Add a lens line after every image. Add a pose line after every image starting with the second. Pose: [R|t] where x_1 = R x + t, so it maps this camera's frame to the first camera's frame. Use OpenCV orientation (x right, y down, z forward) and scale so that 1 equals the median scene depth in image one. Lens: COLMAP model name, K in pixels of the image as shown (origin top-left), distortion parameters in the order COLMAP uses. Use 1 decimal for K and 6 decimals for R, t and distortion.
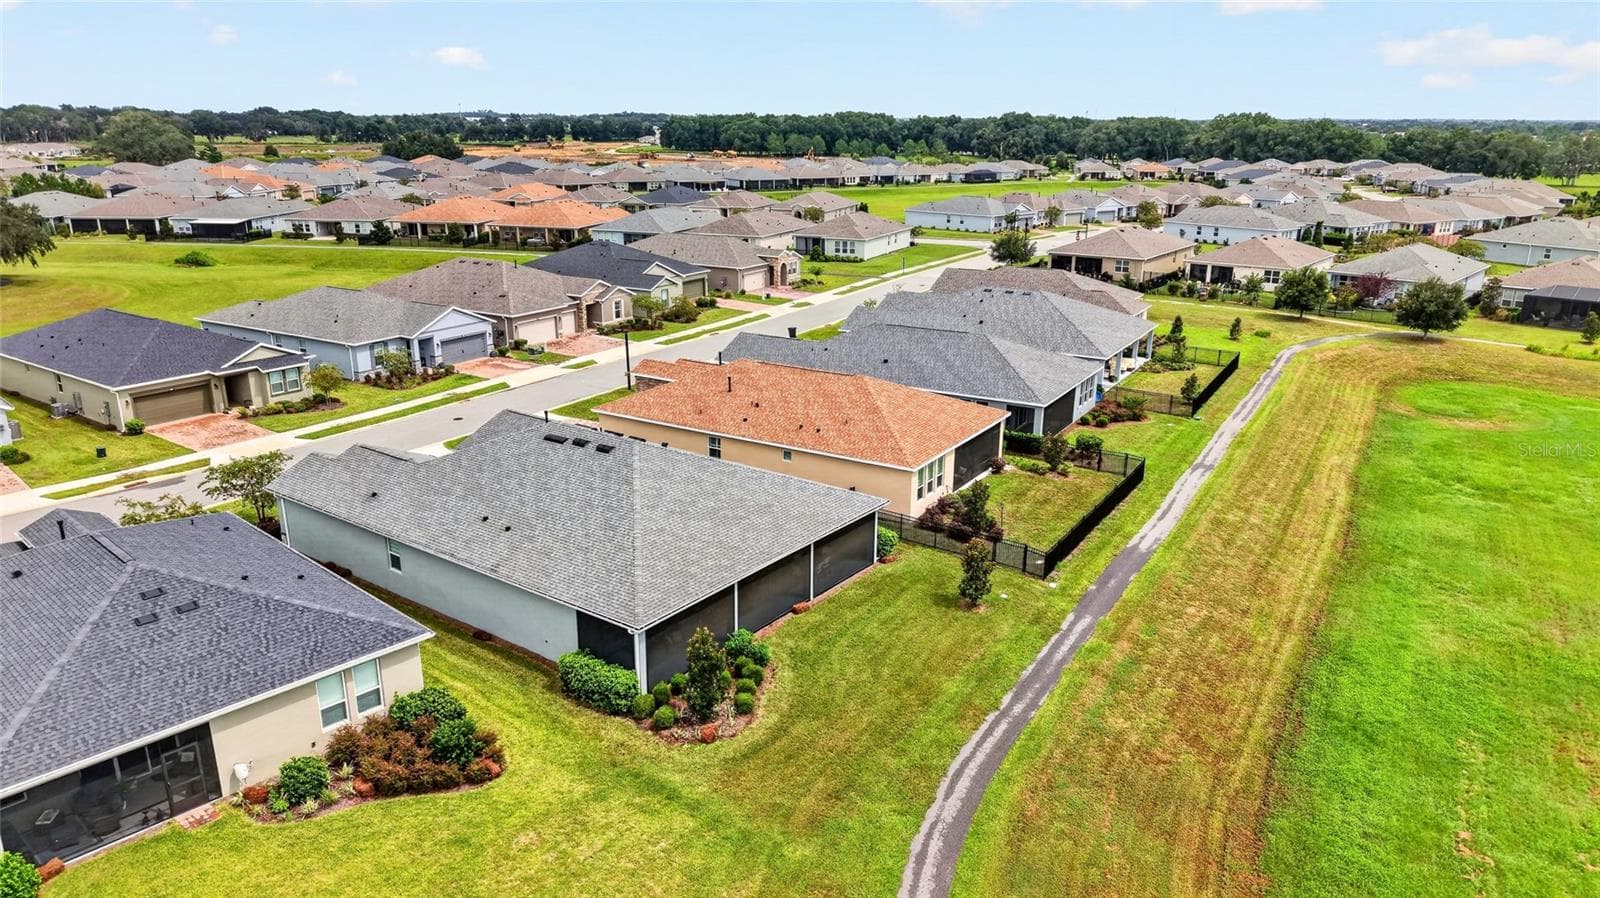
lens RADIAL K [[1064.4, 0, 800.0], [0, 1064.4, 449.0], [0, 0, 1]] dist [0.025666, -0.035893]
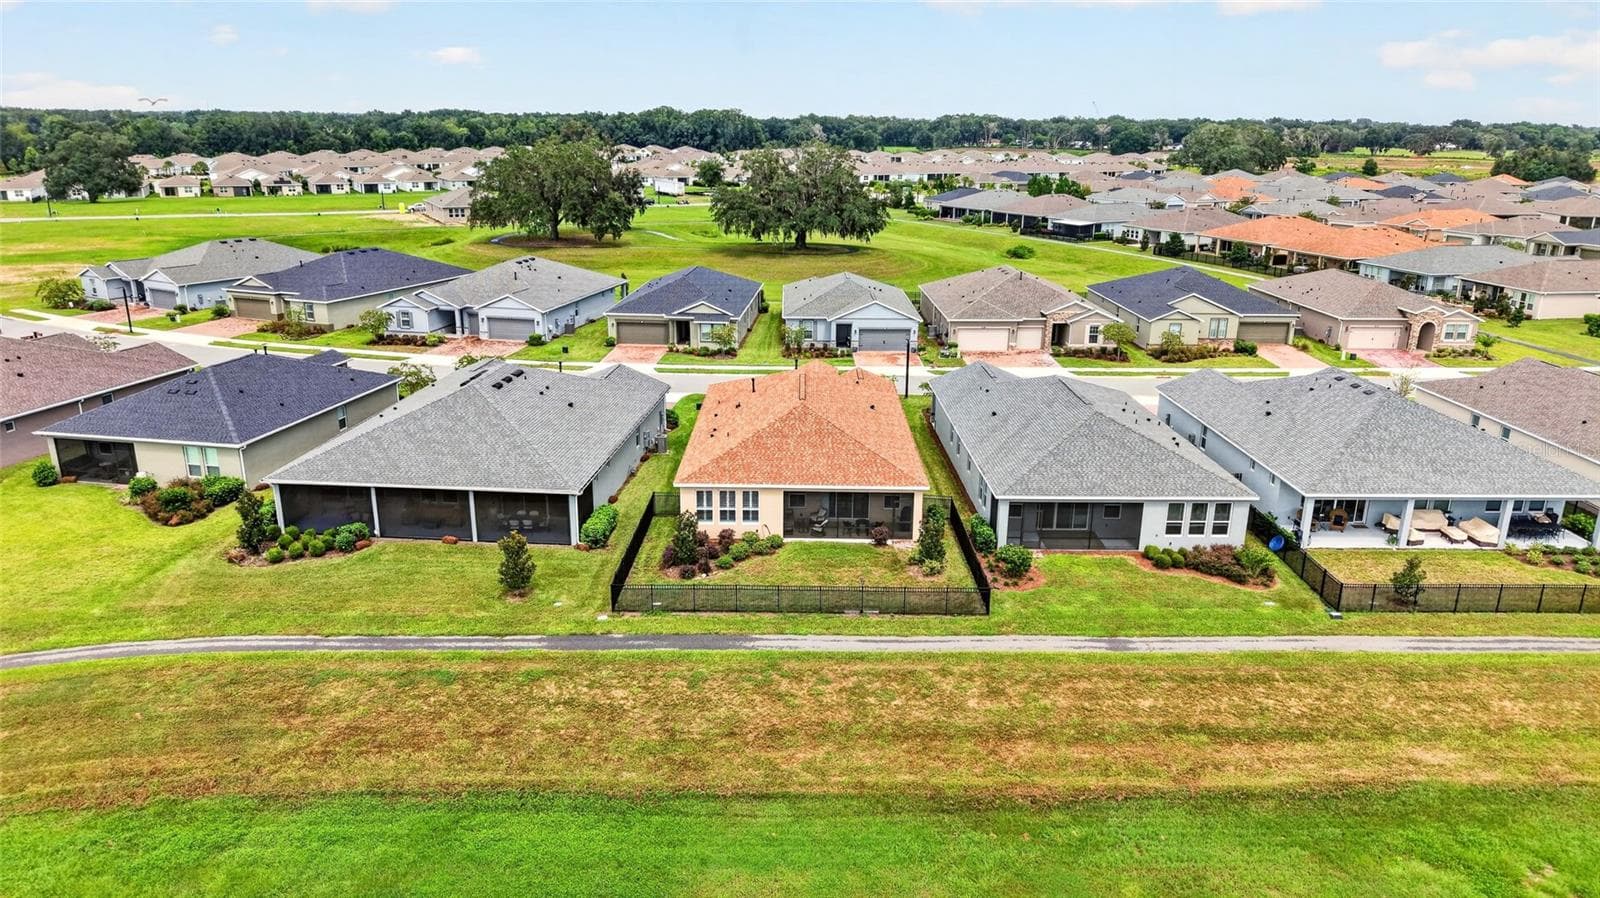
lens RADIAL K [[1014.6, 0, 796.9], [0, 1014.6, 569.4], [0, 0, 1]] dist [0.048059, -0.054114]
pose [[0.522570, 0.339188, -0.782223, 0.685289], [-0.256019, 0.937546, 0.235504, -0.116981], [0.813250, 0.077197, 0.576771, 0.399286]]
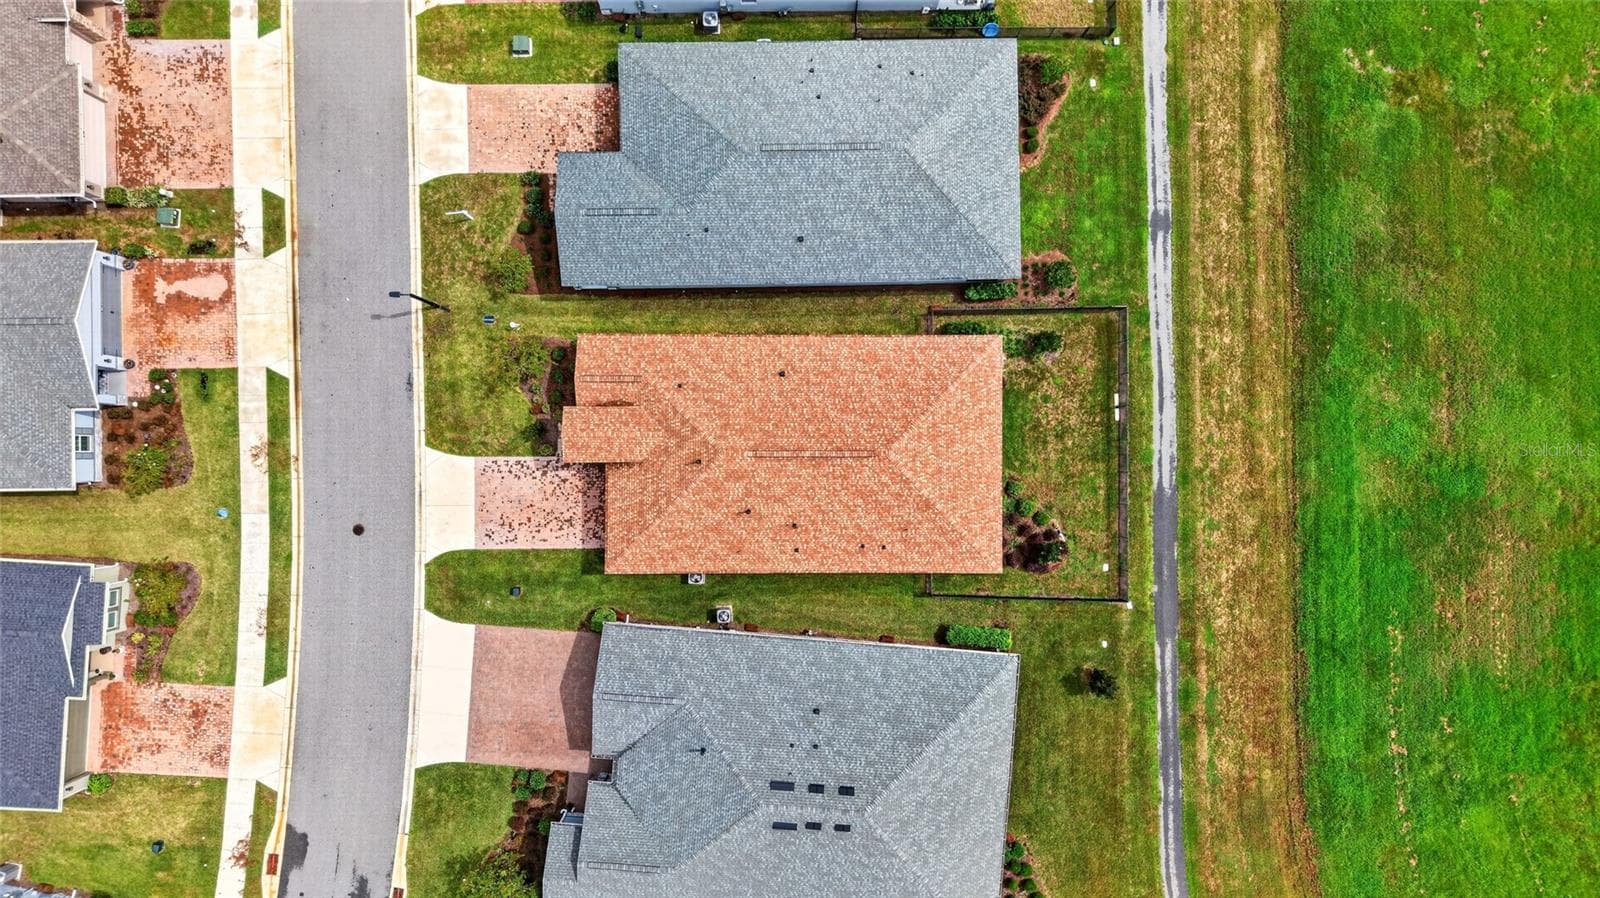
lens RADIAL K [[1064.4, 0, 800.0], [0, 1064.4, 449.0], [0, 0, 1]] dist [0.025666, -0.035893]
pose [[0.850210, -0.526269, 0.013576, -0.011119], [0.138364, 0.248266, 0.958759, -0.789611], [-0.507935, -0.813268, 0.283895, 0.652272]]
